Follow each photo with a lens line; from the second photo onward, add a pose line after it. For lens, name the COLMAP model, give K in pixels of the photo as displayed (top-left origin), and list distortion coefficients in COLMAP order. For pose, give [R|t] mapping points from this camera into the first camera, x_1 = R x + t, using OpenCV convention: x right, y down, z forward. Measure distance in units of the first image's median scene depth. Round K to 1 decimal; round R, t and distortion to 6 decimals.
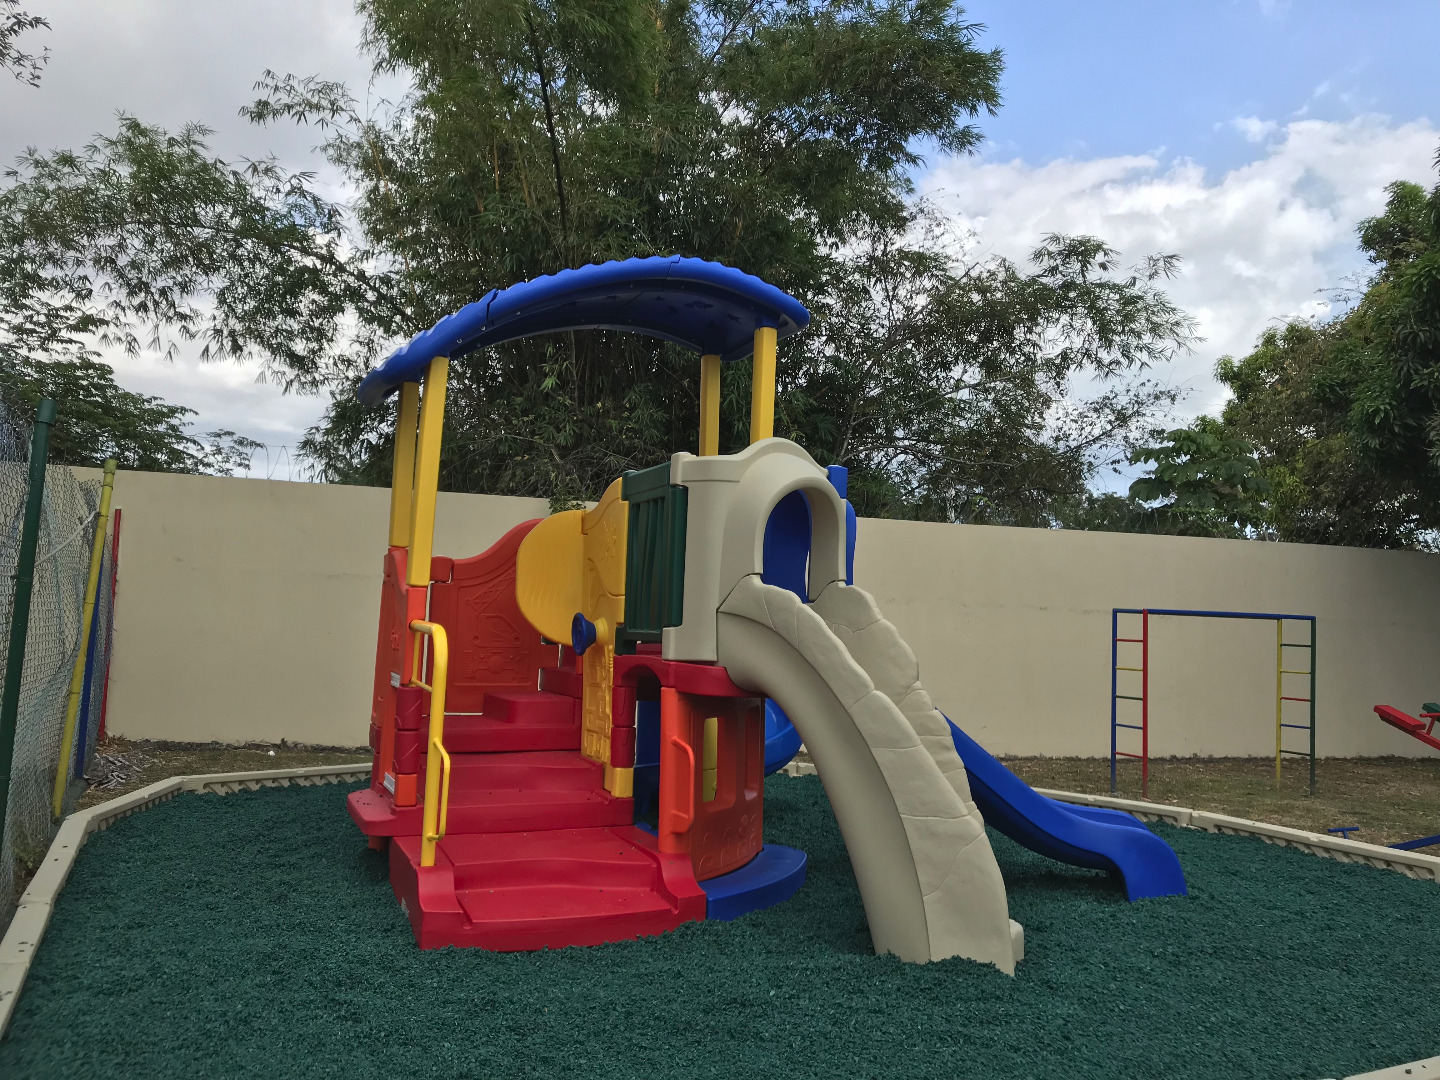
lens RADIAL K [[1159.9, 0, 717.3], [0, 1159.9, 542.1], [0, 0, 1]] dist [0.056497, -0.087819]
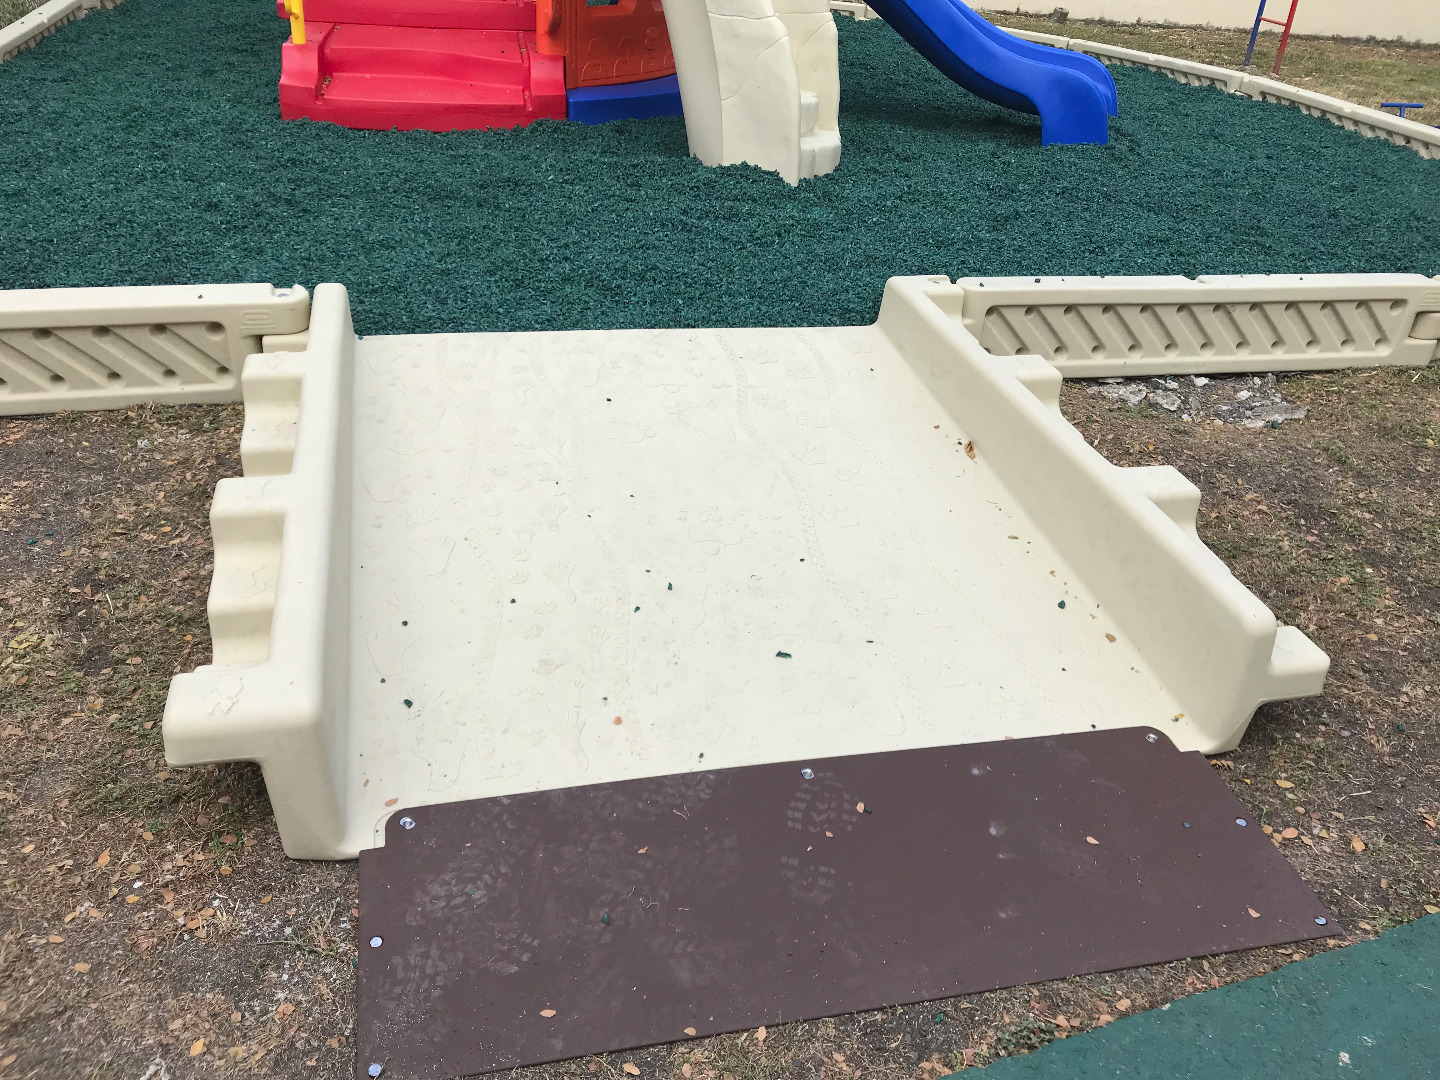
lens RADIAL K [[1159.9, 0, 717.3], [0, 1159.9, 542.1], [0, 0, 1]] dist [0.056497, -0.087819]
pose [[0.974280, 0.140940, -0.175822, 0.127541], [-0.018517, 0.827693, 0.560875, 0.018605], [0.224577, -0.543194, 0.809015, -0.001763]]
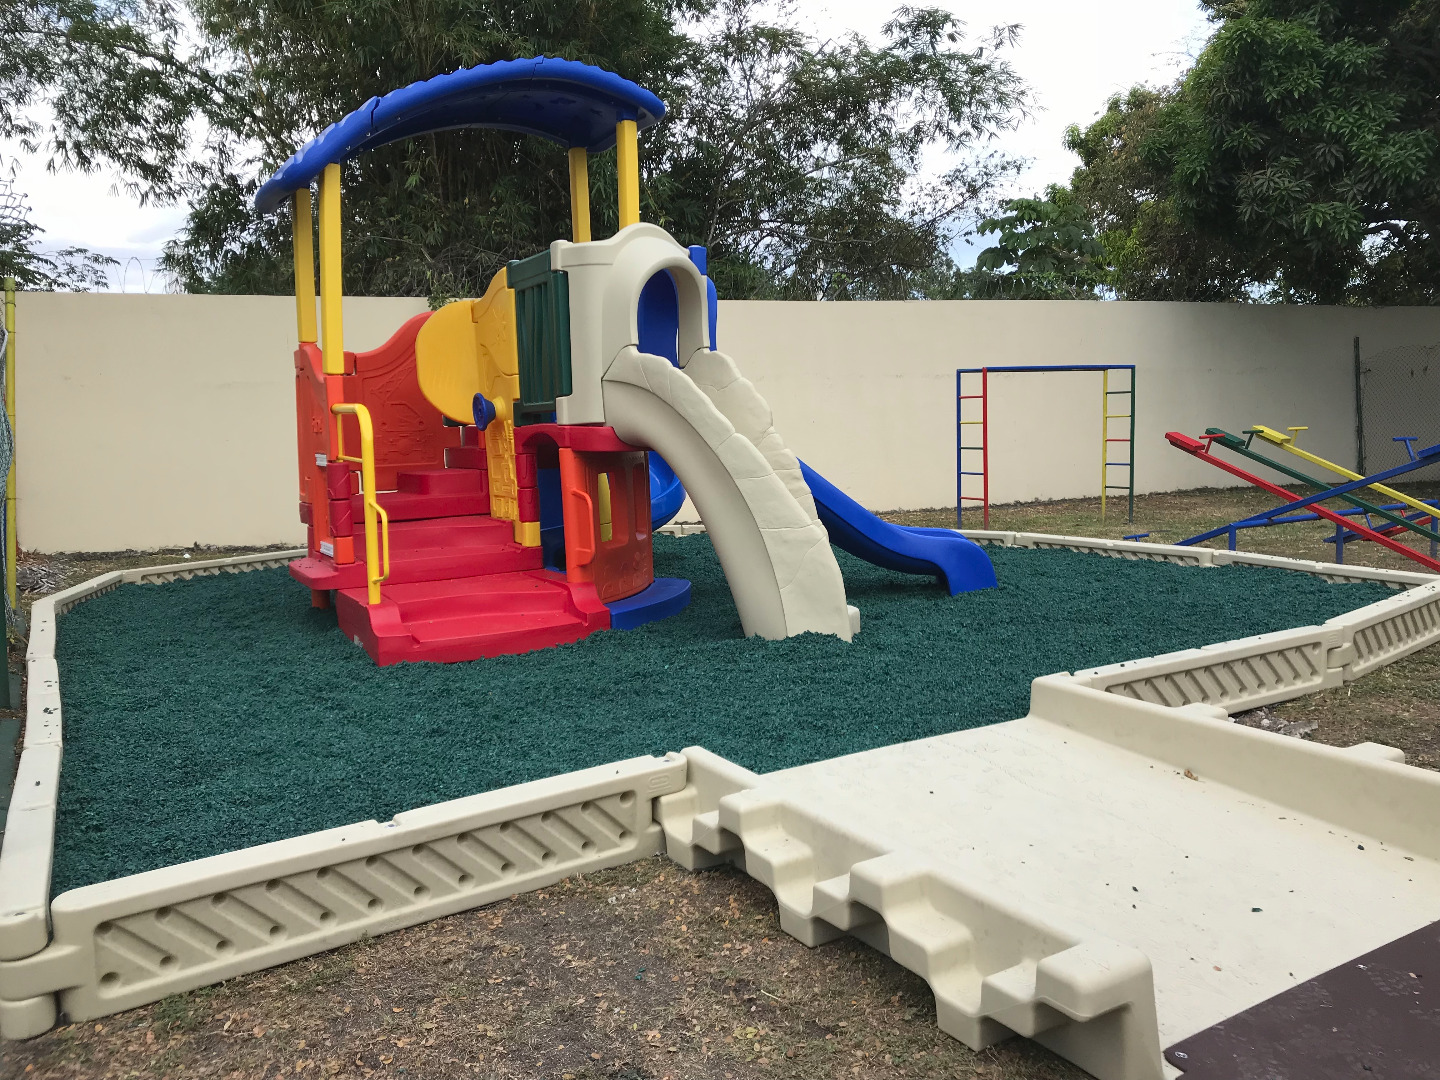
lens RADIAL K [[1162.6, 0, 701.4], [0, 1162.6, 530.3], [0, 0, 1]] dist [0.054801, -0.114512]
pose [[0.994089, -0.072066, 0.081206, -0.002330], [0.057807, 0.984433, 0.165979, 0.007973], [-0.091903, -0.160304, 0.982780, -0.072548]]
